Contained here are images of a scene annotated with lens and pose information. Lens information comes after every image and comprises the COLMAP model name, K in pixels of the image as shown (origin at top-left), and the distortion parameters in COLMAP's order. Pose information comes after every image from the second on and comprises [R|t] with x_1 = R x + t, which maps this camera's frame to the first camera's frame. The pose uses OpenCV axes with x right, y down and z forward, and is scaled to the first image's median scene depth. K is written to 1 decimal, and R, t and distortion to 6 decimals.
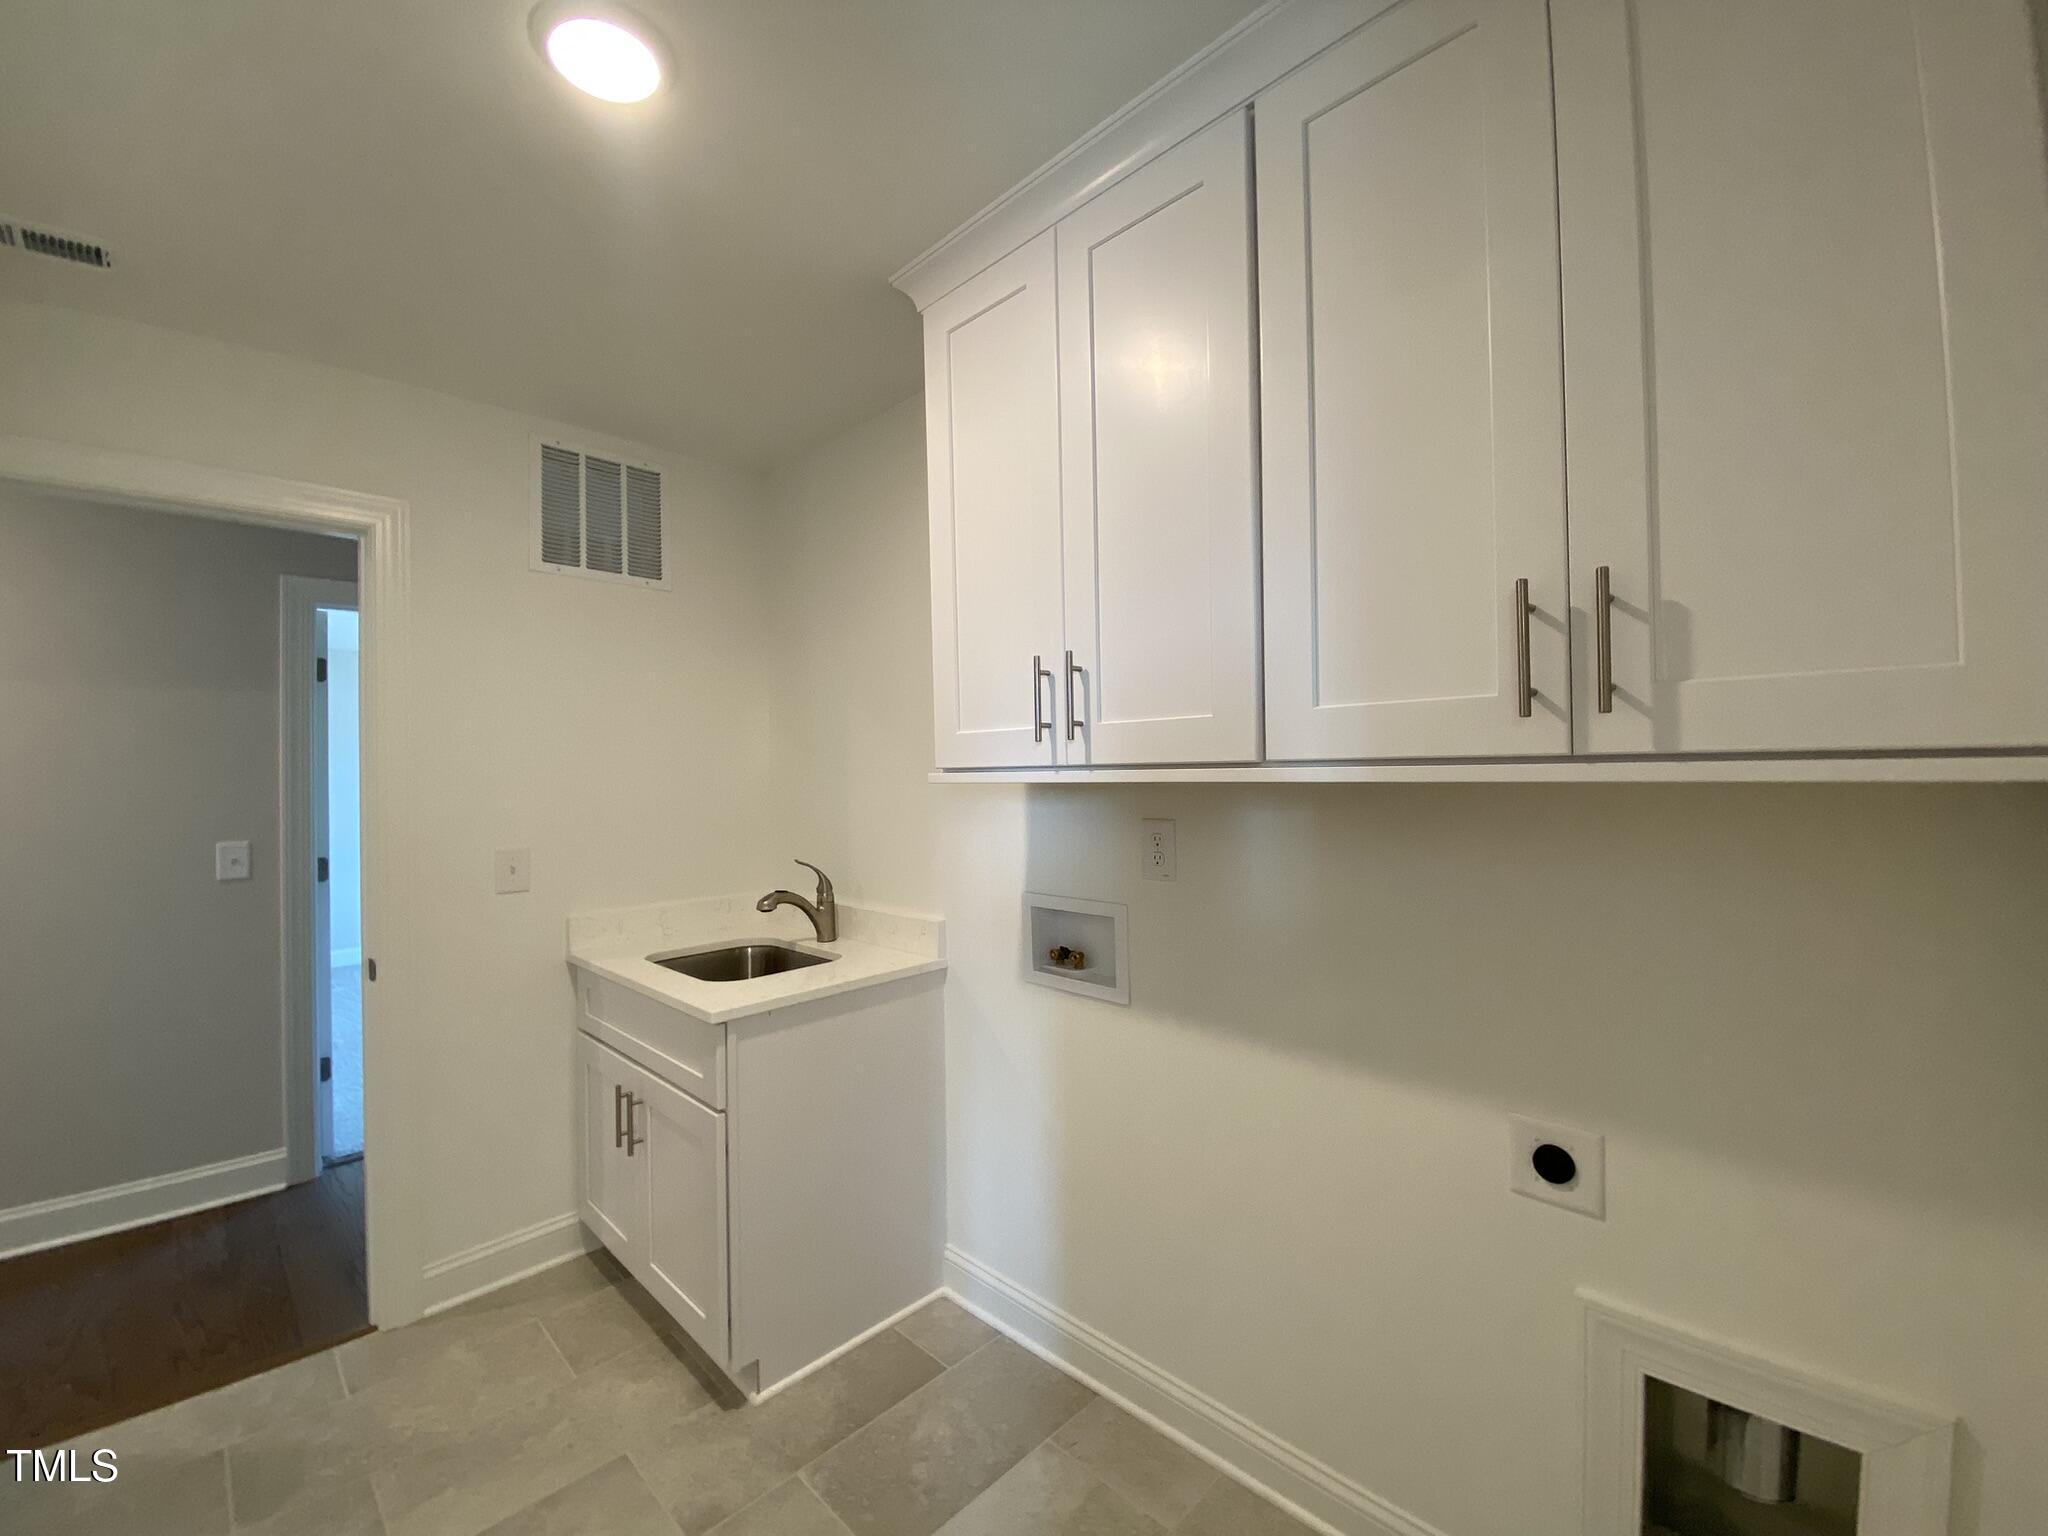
lens RADIAL K [[819.6, 0, 1024.5], [0, 819.6, 792.4], [0, 0, 1]] dist [-0.000127, -0.020516]
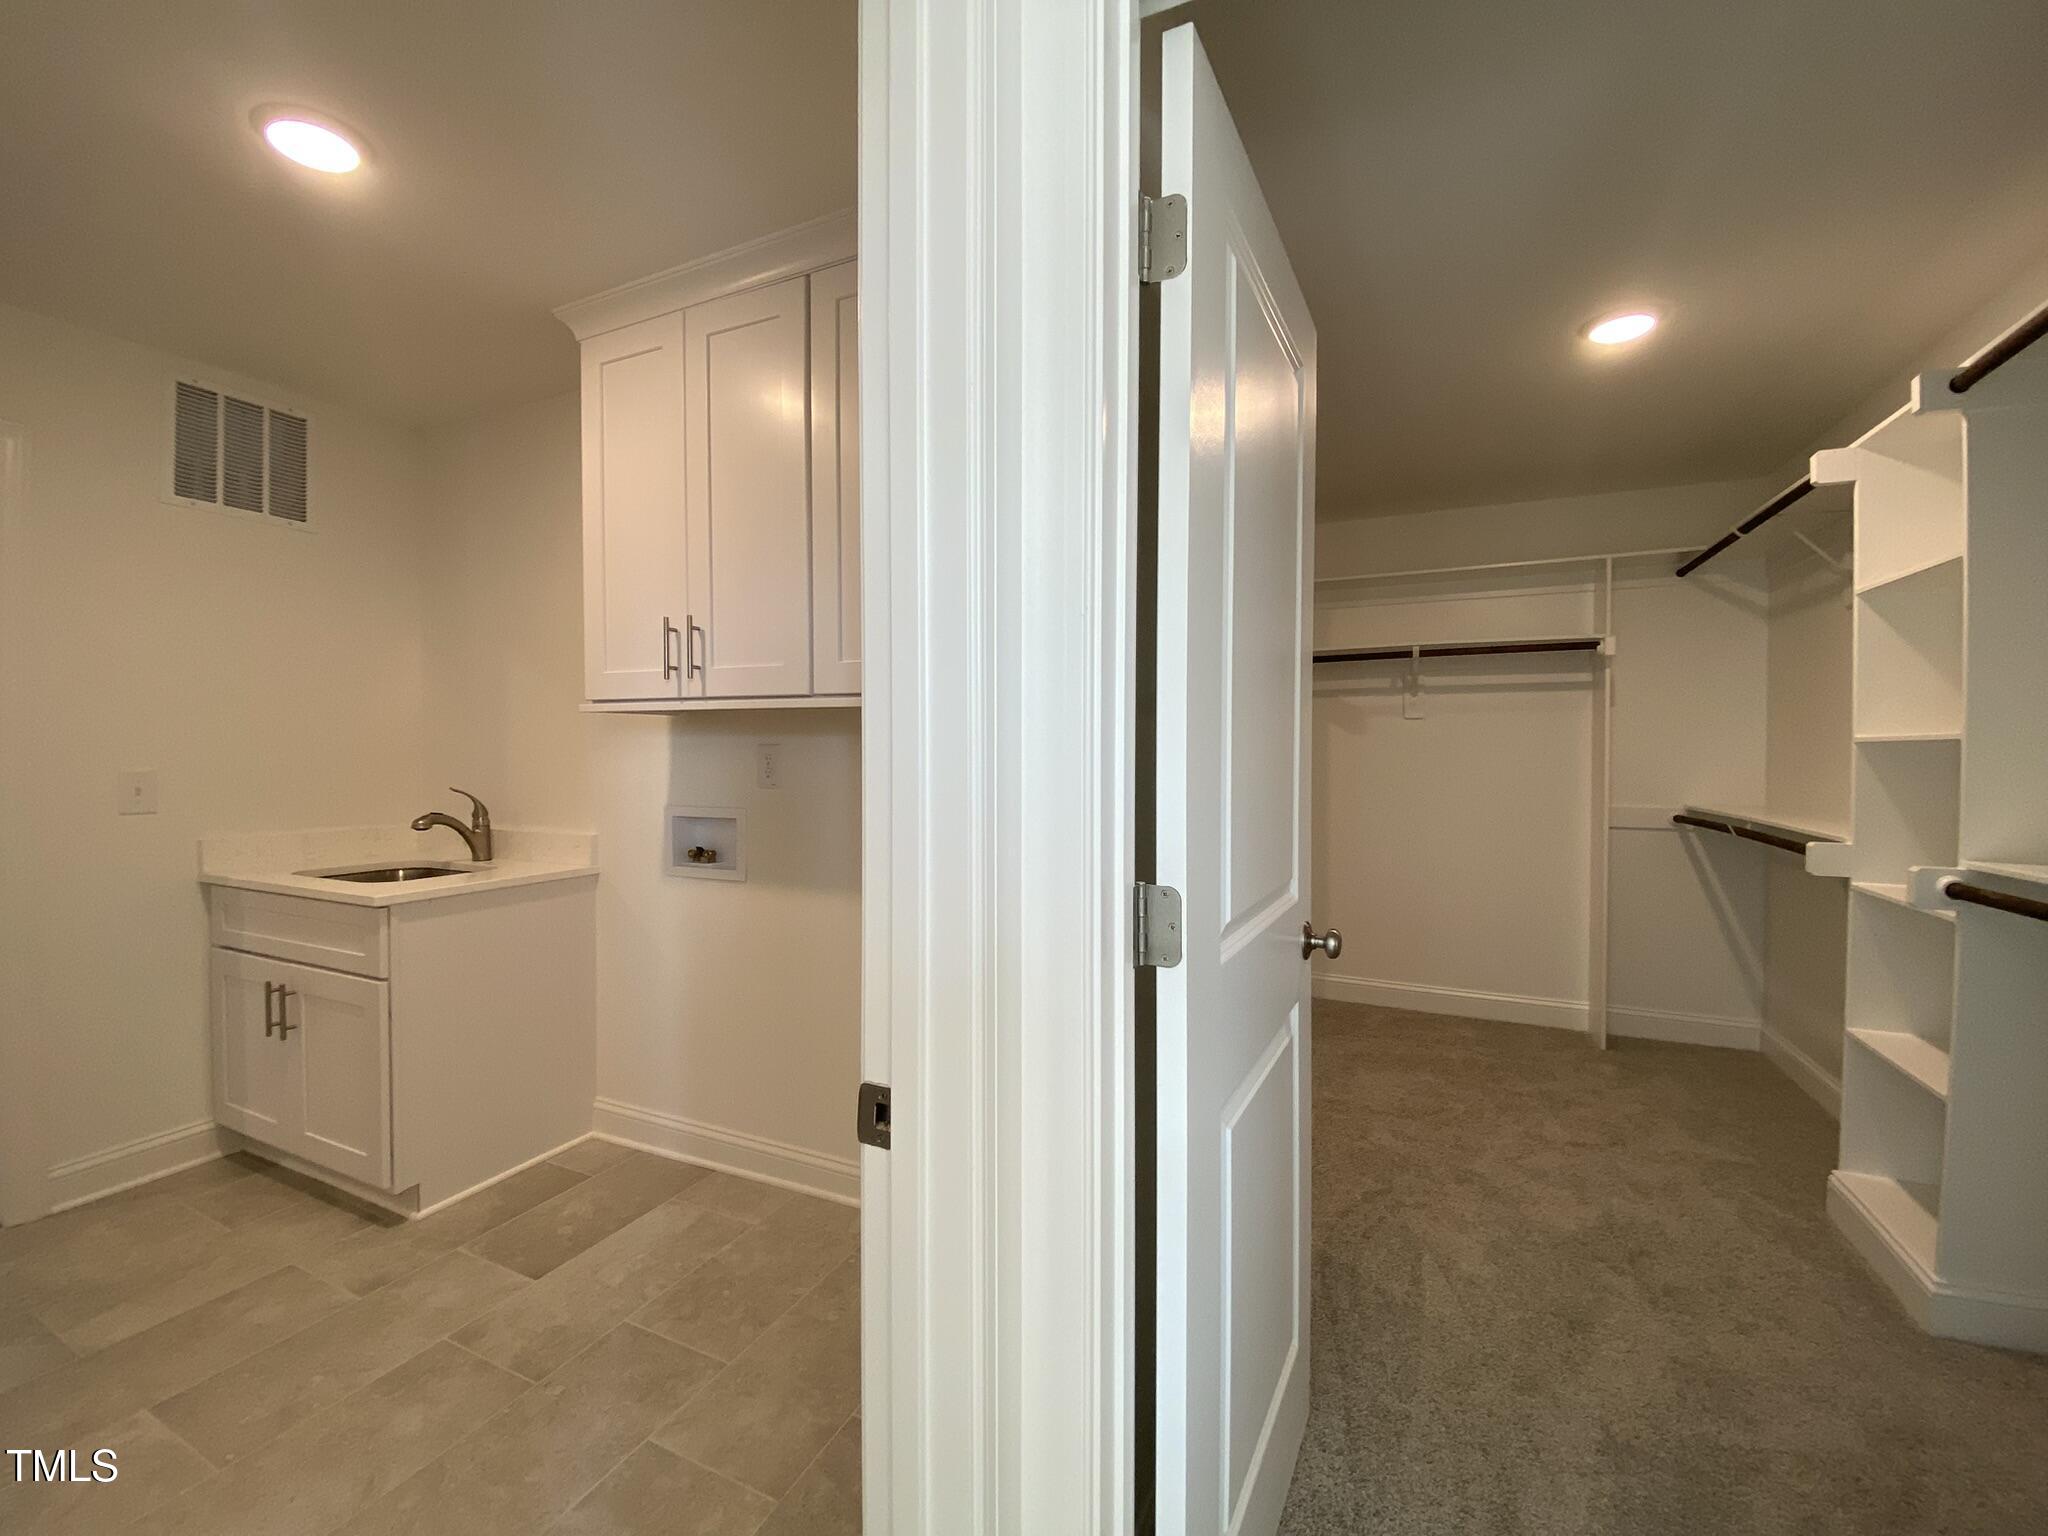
lens RADIAL K [[845.3, 0, 1024.0], [0, 845.3, 768.0], [0, 0, 1]] dist [0.000269, -0.013128]
pose [[0.941823, 0.008639, 0.335997, 0.079479], [-0.008578, 0.999962, -0.001667, 0.062116], [-0.335999, -0.001312, 0.941861, -0.395447]]
